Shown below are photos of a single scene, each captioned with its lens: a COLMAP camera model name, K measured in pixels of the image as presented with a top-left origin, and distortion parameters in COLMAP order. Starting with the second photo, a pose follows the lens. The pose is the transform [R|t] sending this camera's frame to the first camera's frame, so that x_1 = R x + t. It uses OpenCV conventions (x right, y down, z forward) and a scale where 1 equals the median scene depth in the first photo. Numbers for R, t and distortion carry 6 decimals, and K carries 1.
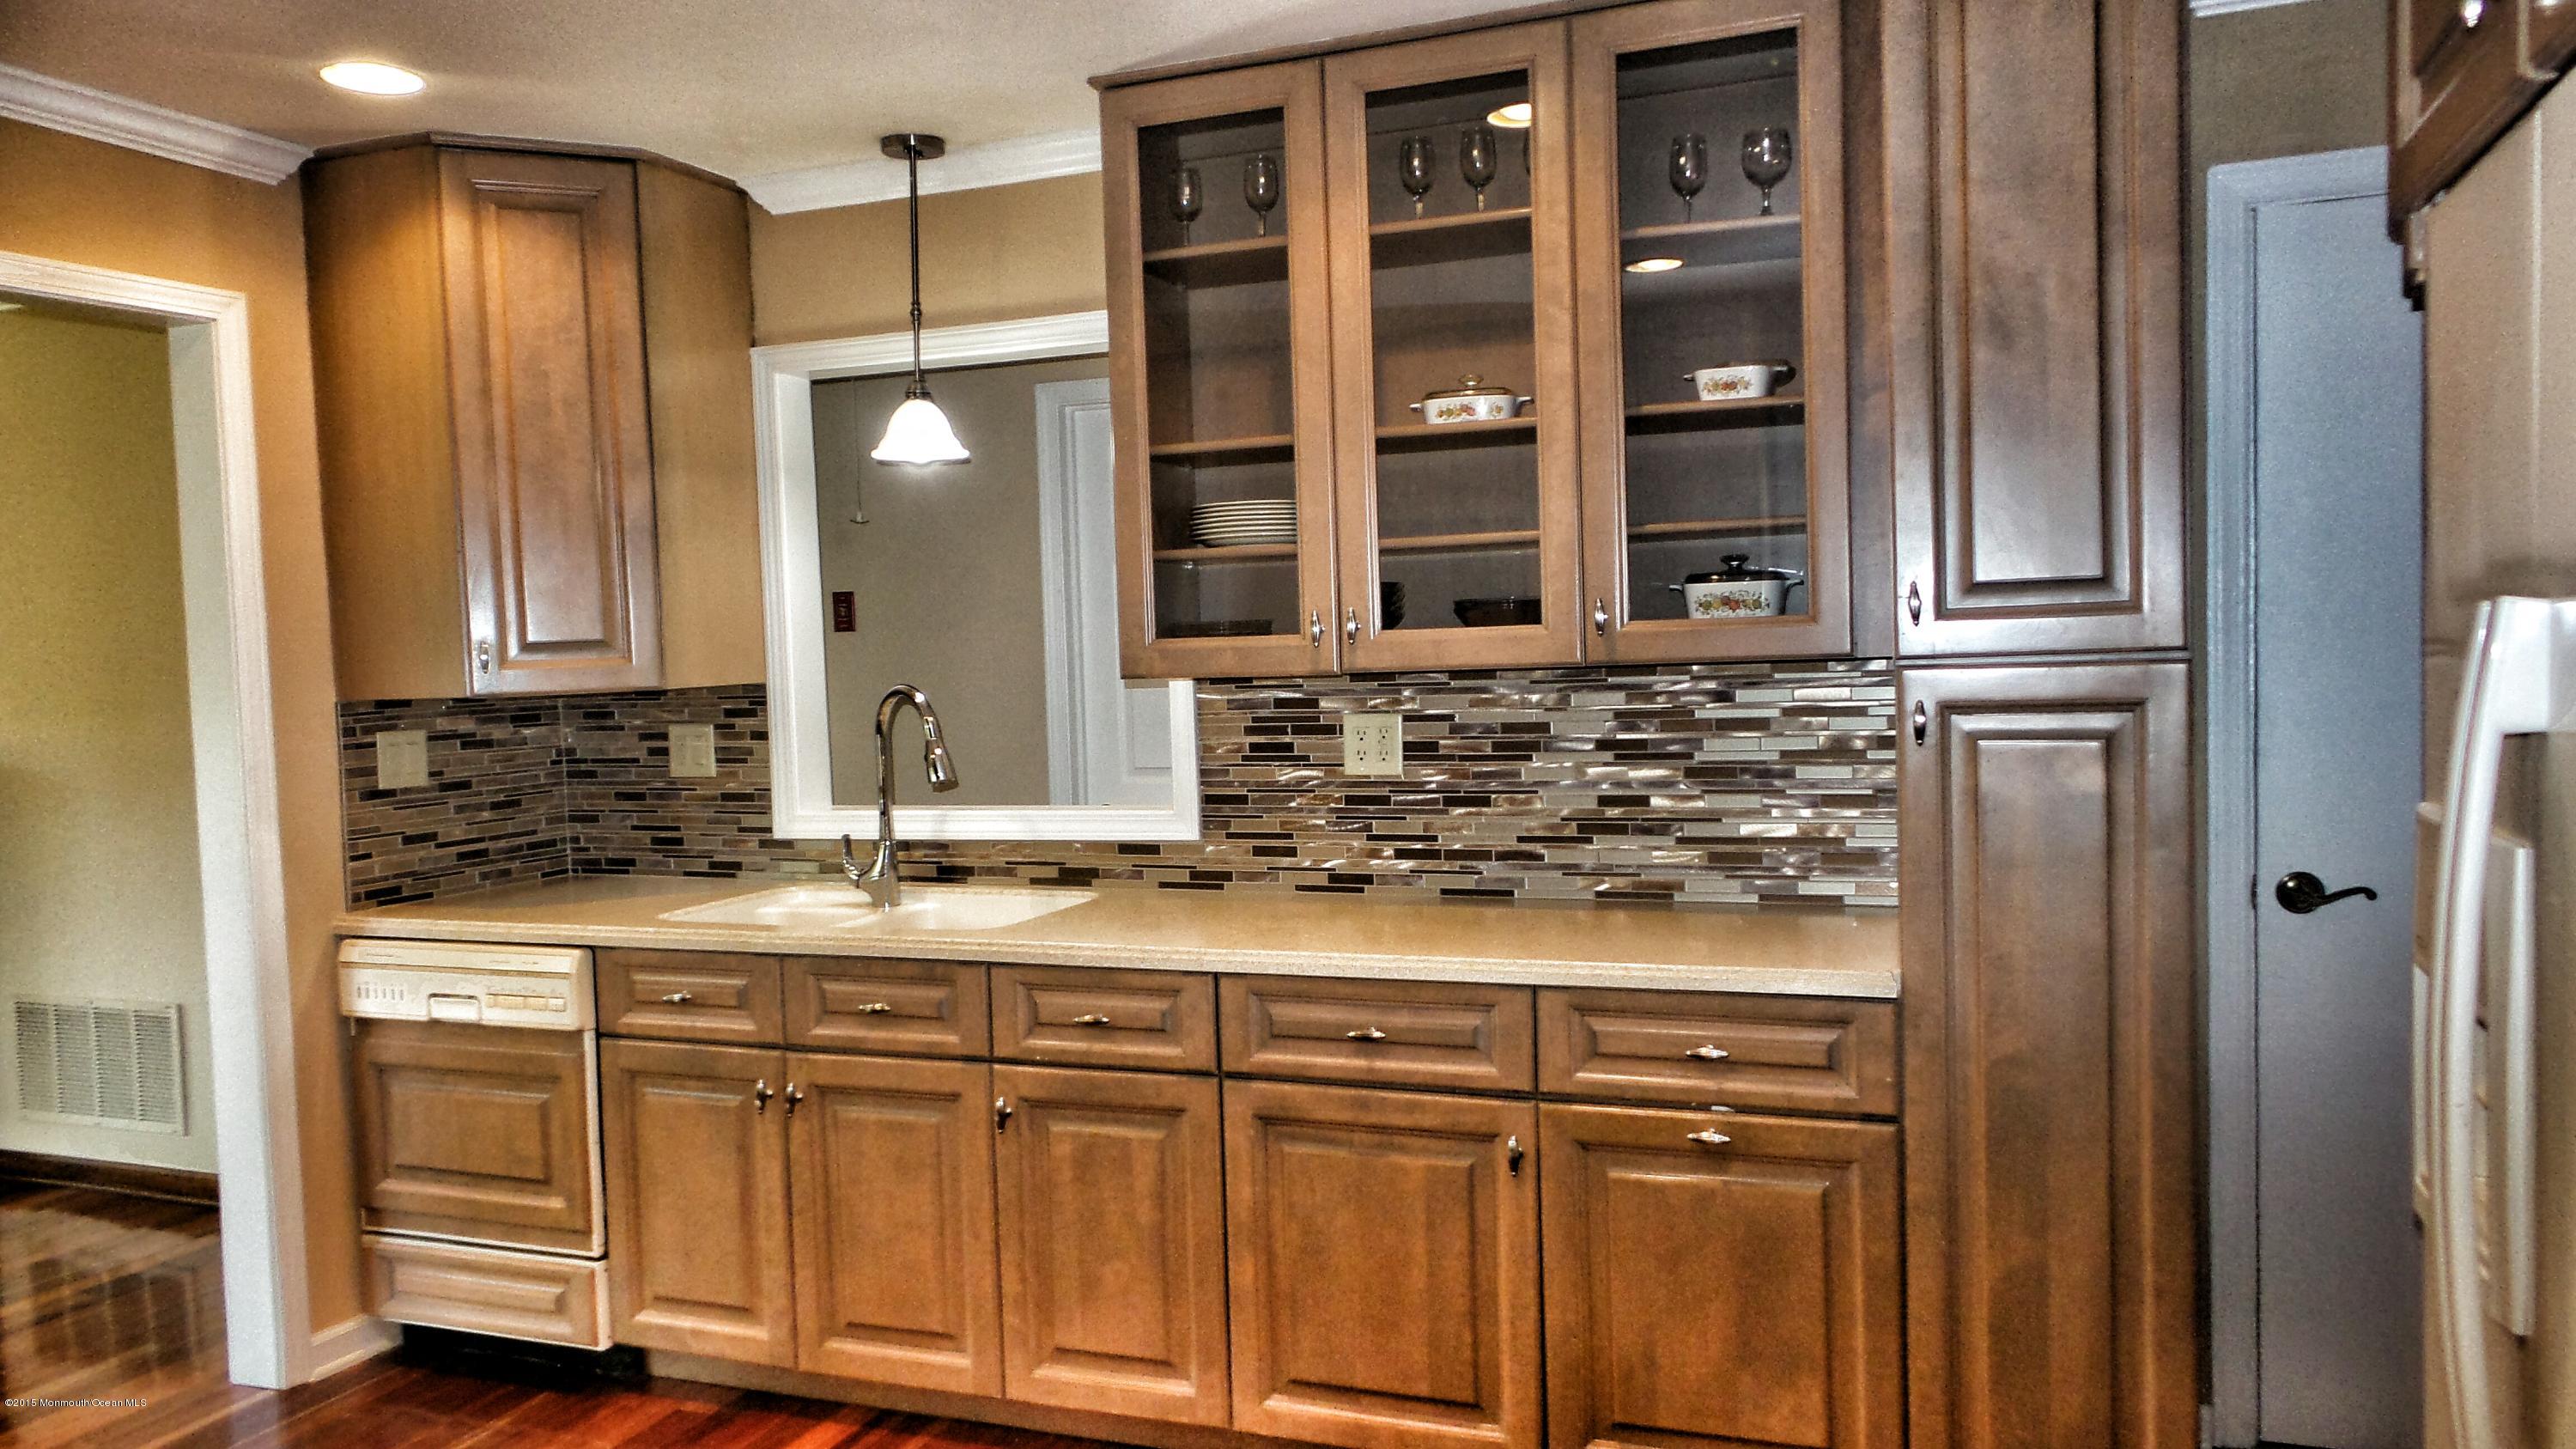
lens RADIAL K [[1796.0, 0, 1294.7], [0, 1796.0, 726.4], [0, 0, 1]] dist [0.003612, -0.000385]
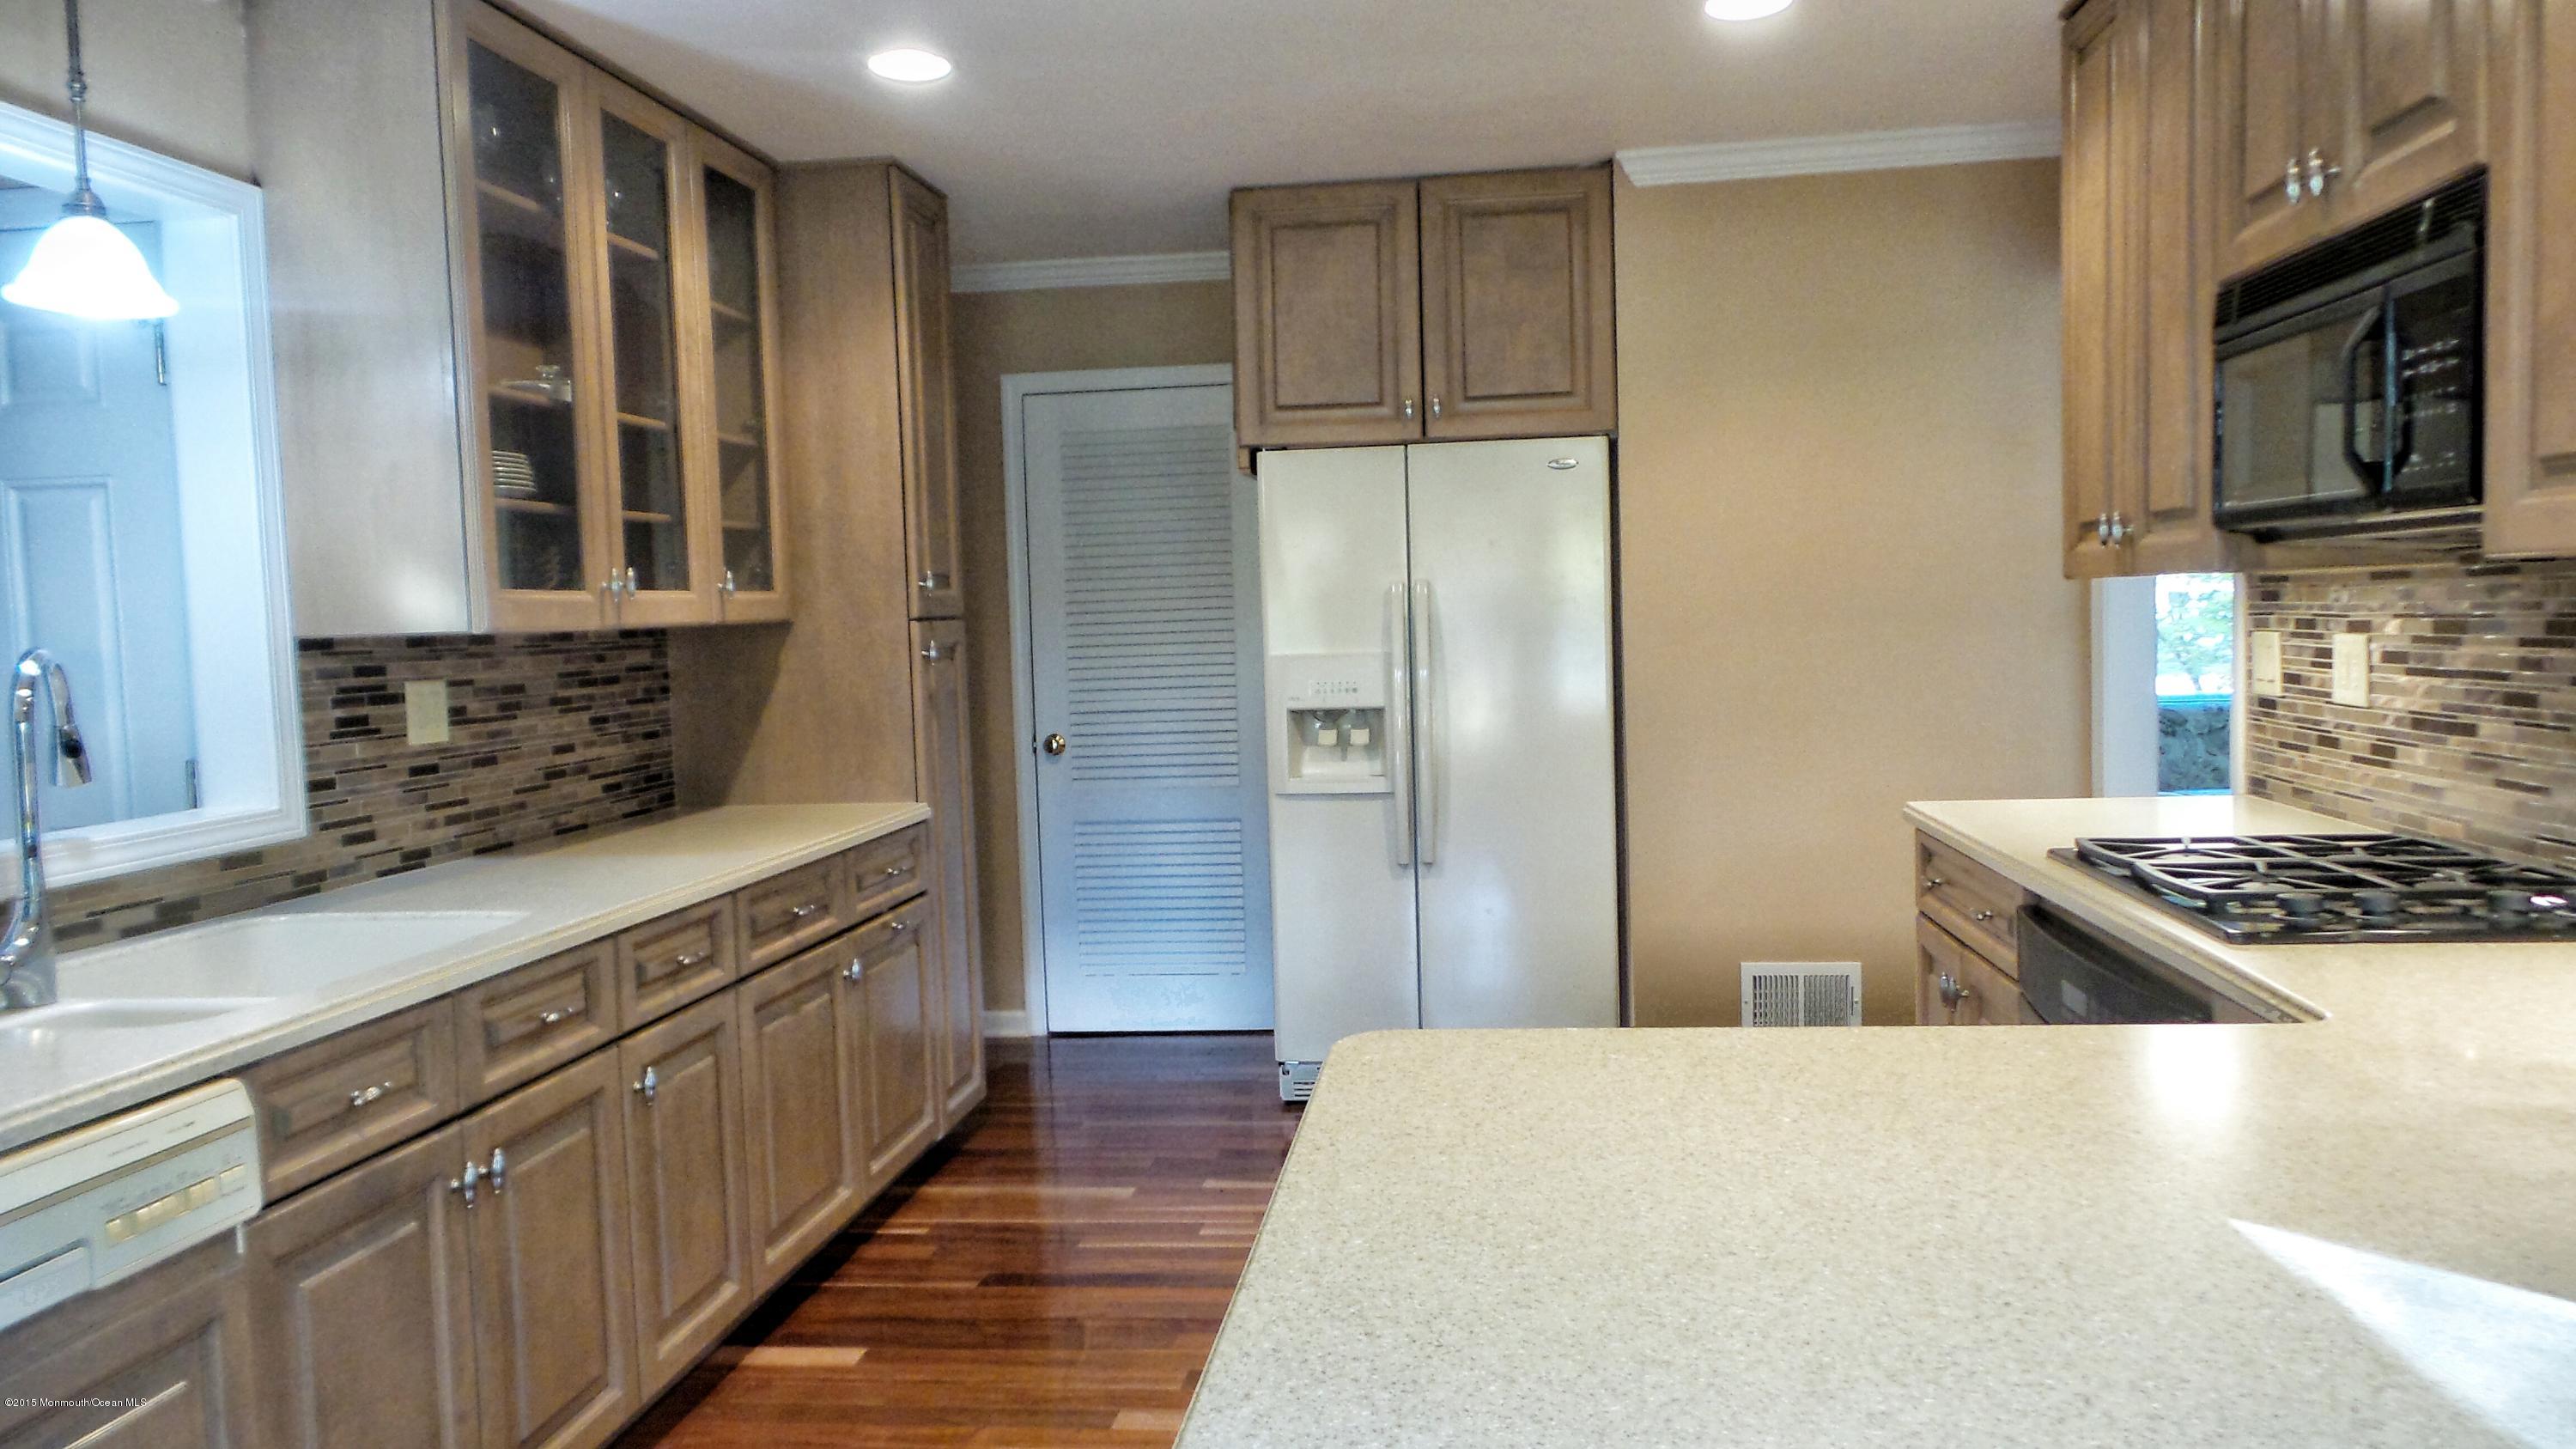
lens RADIAL K [[1796.0, 0, 1293.6], [0, 1796.0, 724.5], [0, 0, 1]] dist [0.003612, -0.000385]
pose [[-0.243784, -0.022825, 0.969561, -1.028075], [0.083385, 0.995528, 0.044402, 0.012916], [-0.966238, 0.091671, -0.240790, 0.789076]]
